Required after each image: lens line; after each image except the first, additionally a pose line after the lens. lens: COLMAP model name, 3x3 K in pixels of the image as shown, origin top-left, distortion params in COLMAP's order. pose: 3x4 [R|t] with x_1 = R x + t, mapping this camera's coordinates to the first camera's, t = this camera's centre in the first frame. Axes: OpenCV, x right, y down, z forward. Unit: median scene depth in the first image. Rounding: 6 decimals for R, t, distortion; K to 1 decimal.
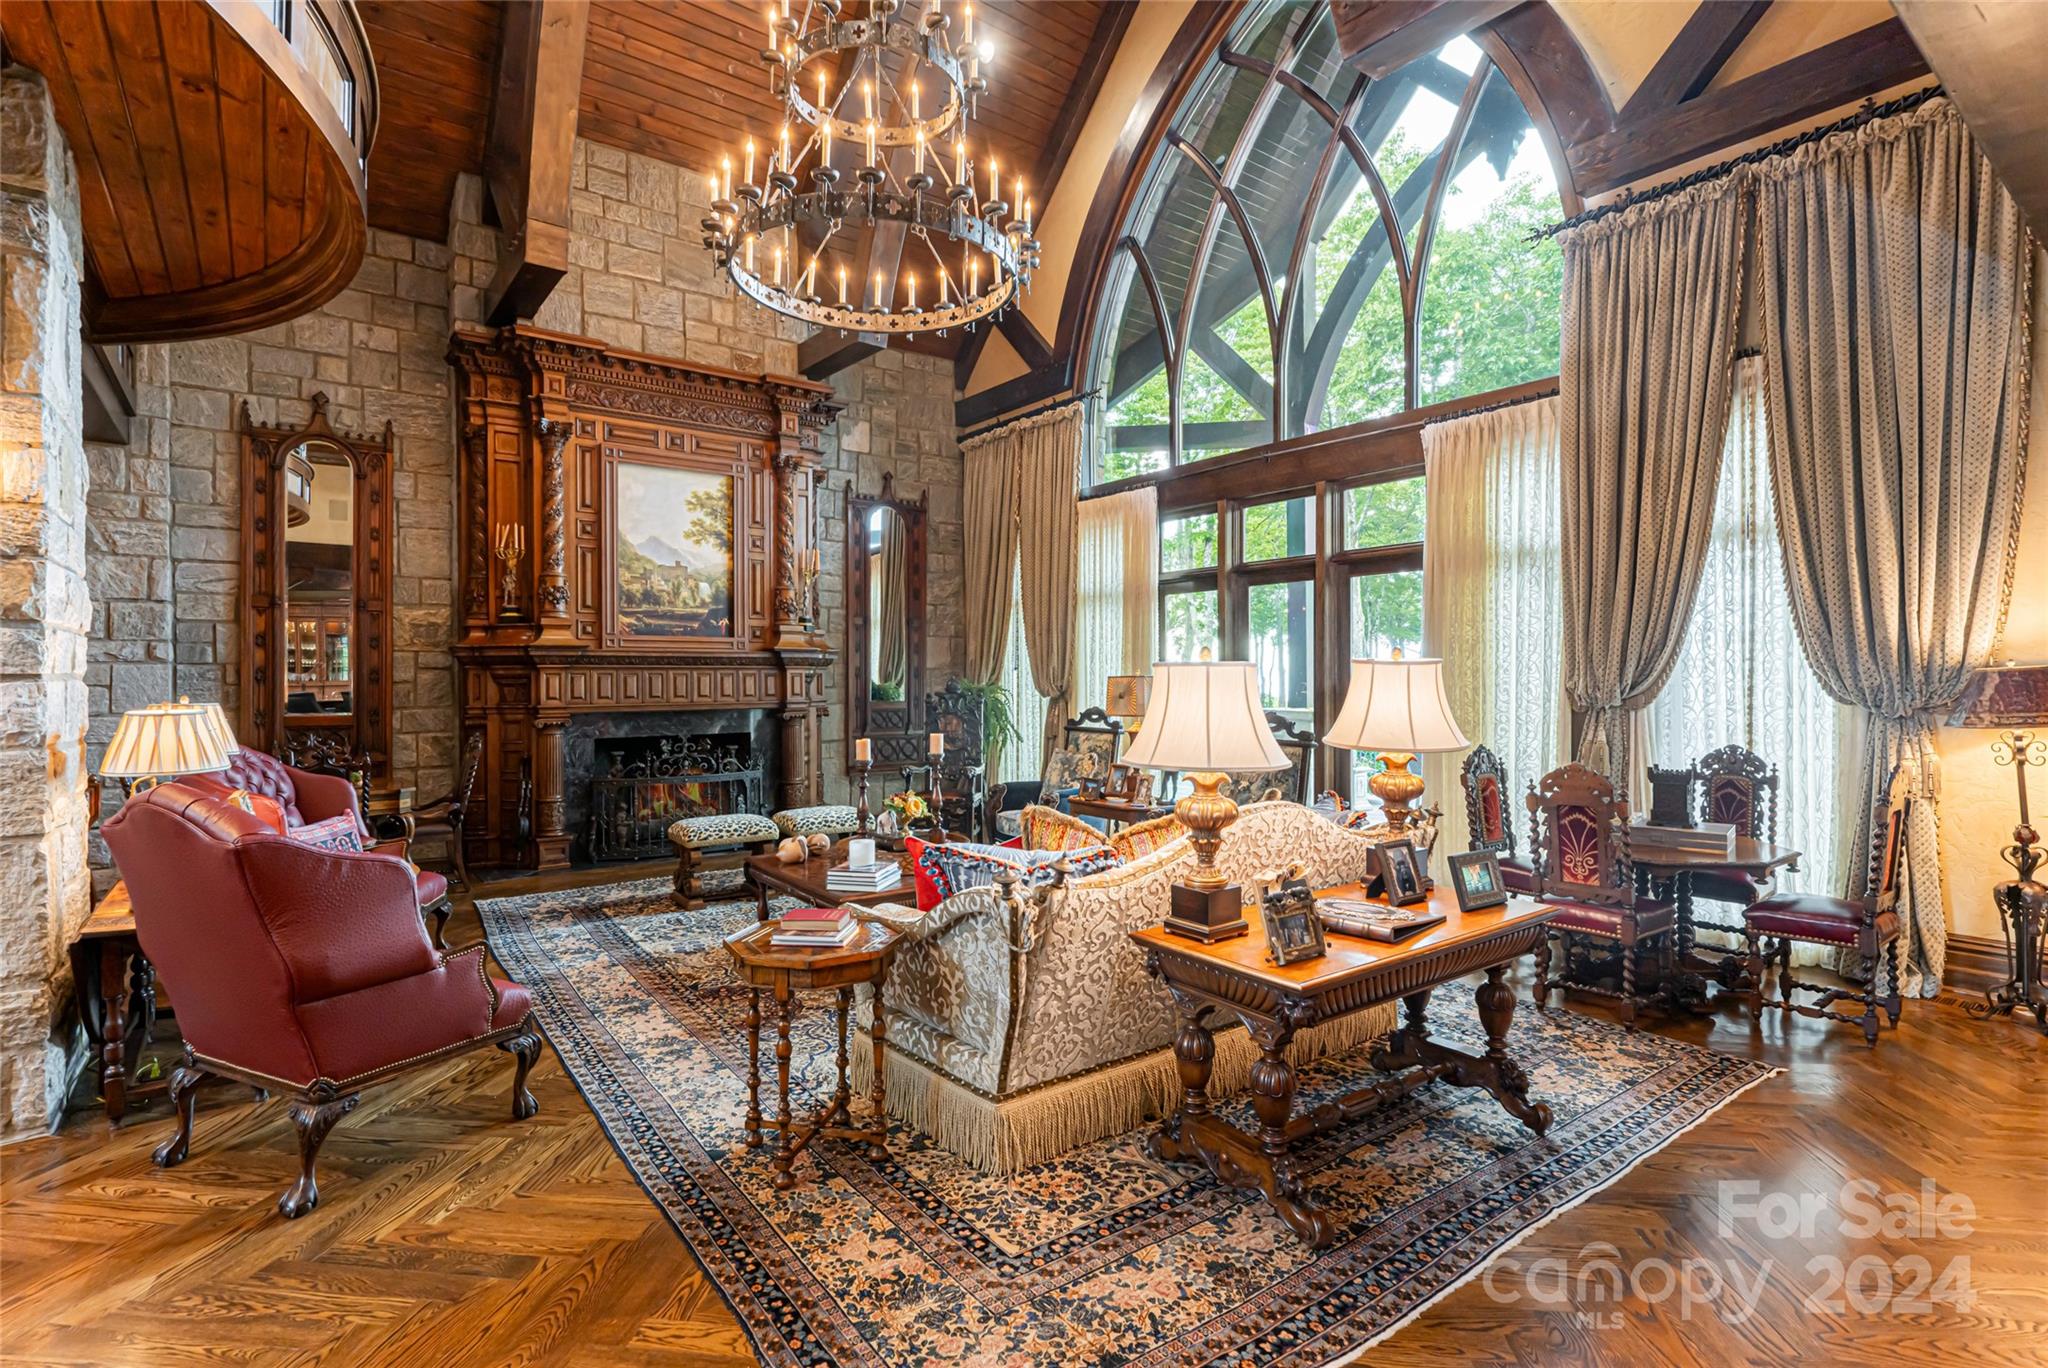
lens RADIAL K [[978.5, 0, 1022.9], [0, 978.5, 684.9], [0, 0, 1]] dist [-0.000118, -0.000069]
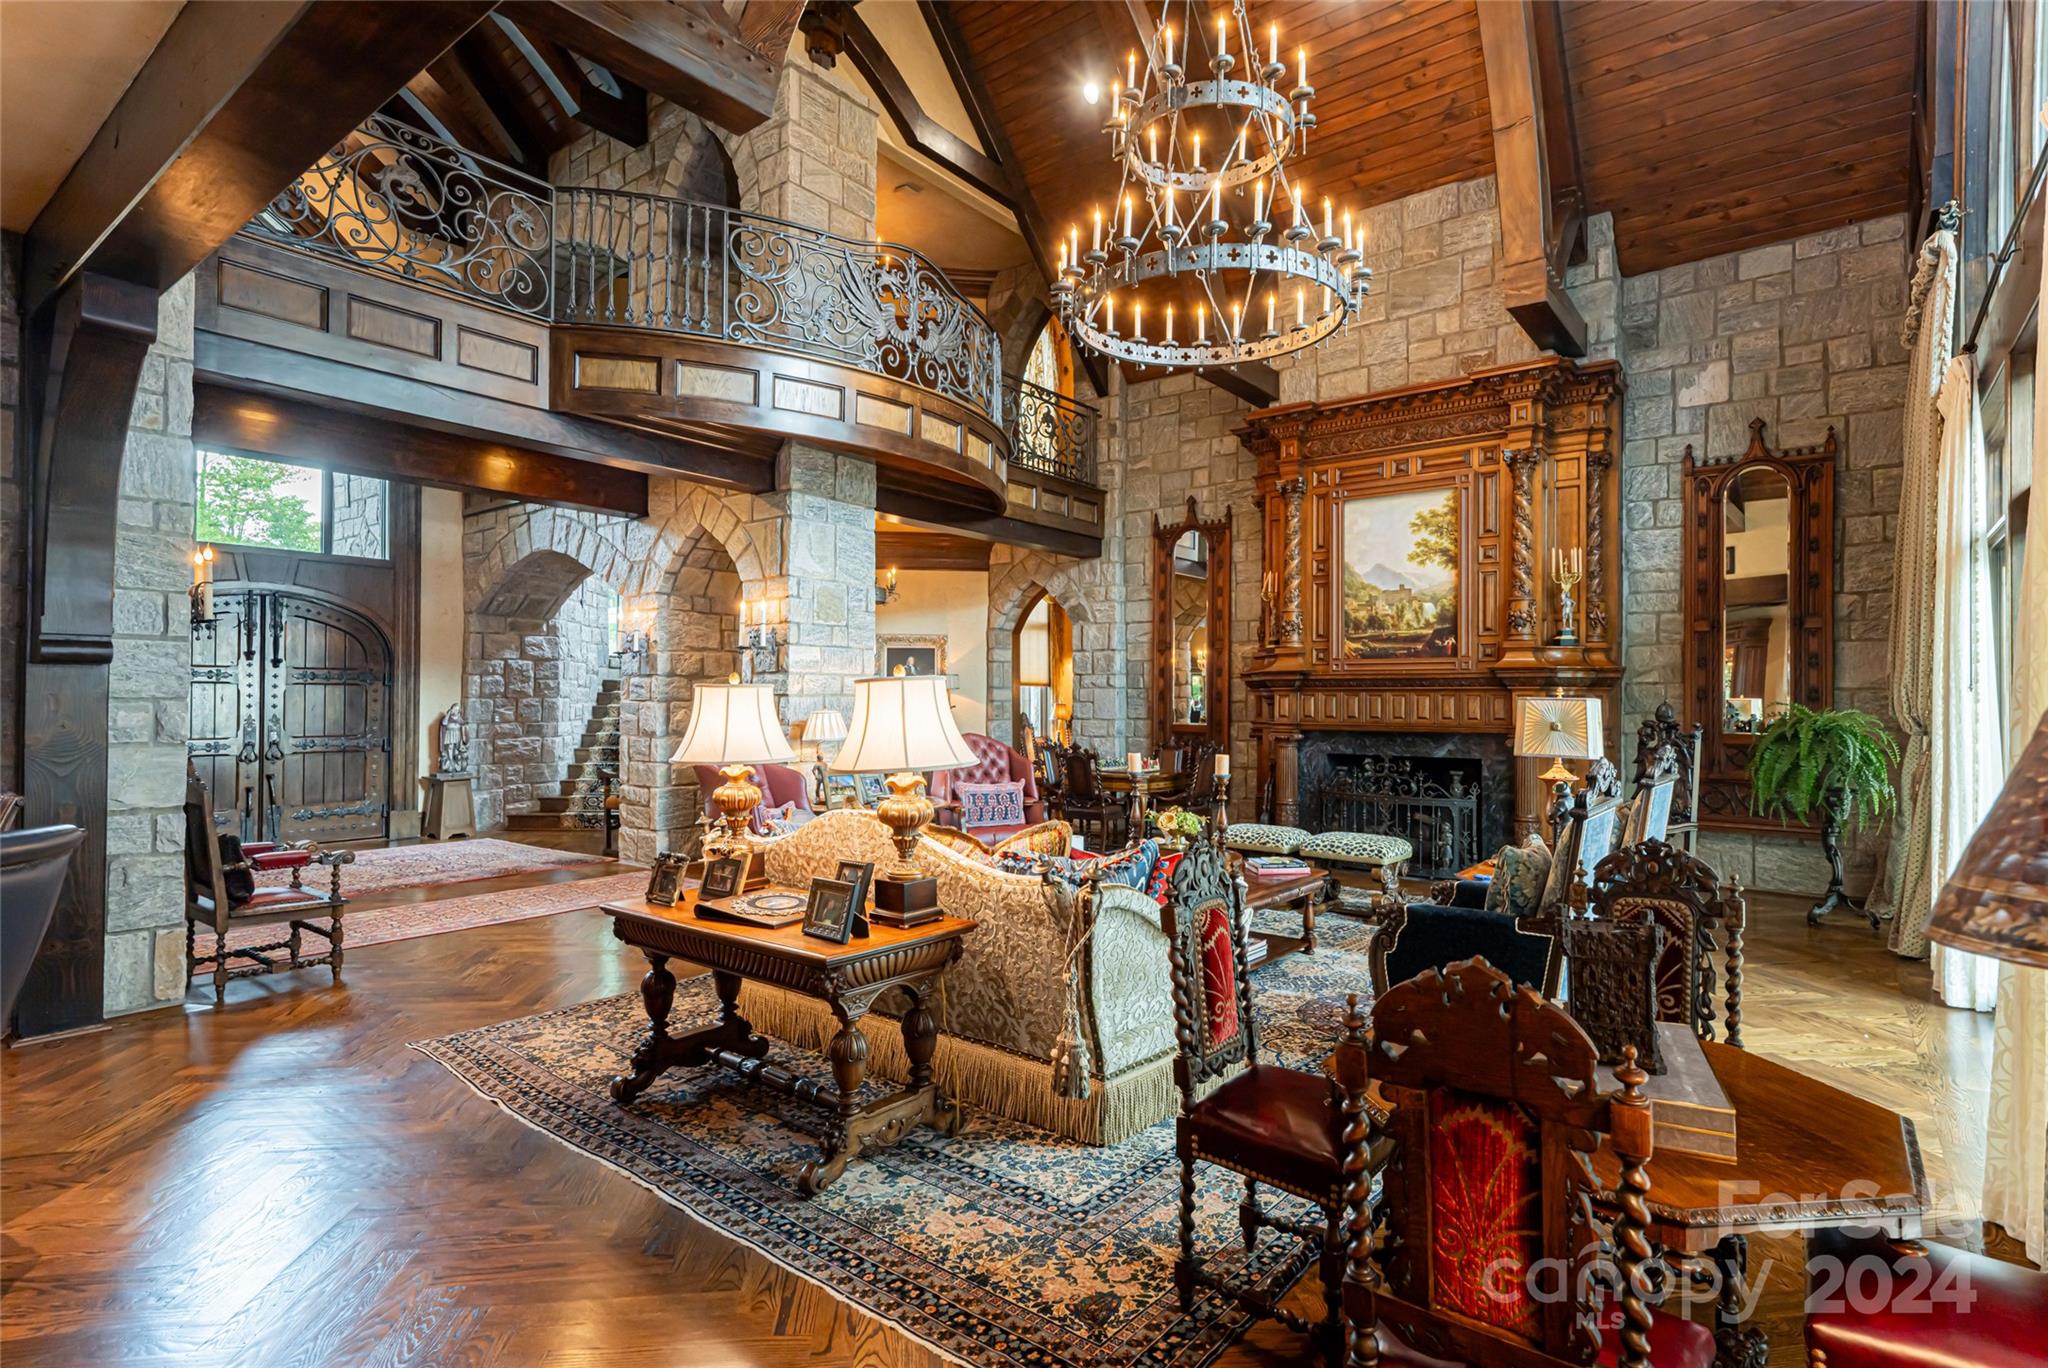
lens RADIAL K [[1003.7, 0, 1023.7], [0, 1003.7, 688.8], [0, 0, 1]] dist [0.000857, 0.000019]
pose [[0.258915, -0.006406, -0.965879, 0.559747], [-0.012771, 0.999868, -0.010054, -0.002567], [0.965816, 0.014938, 0.258799, 0.356260]]
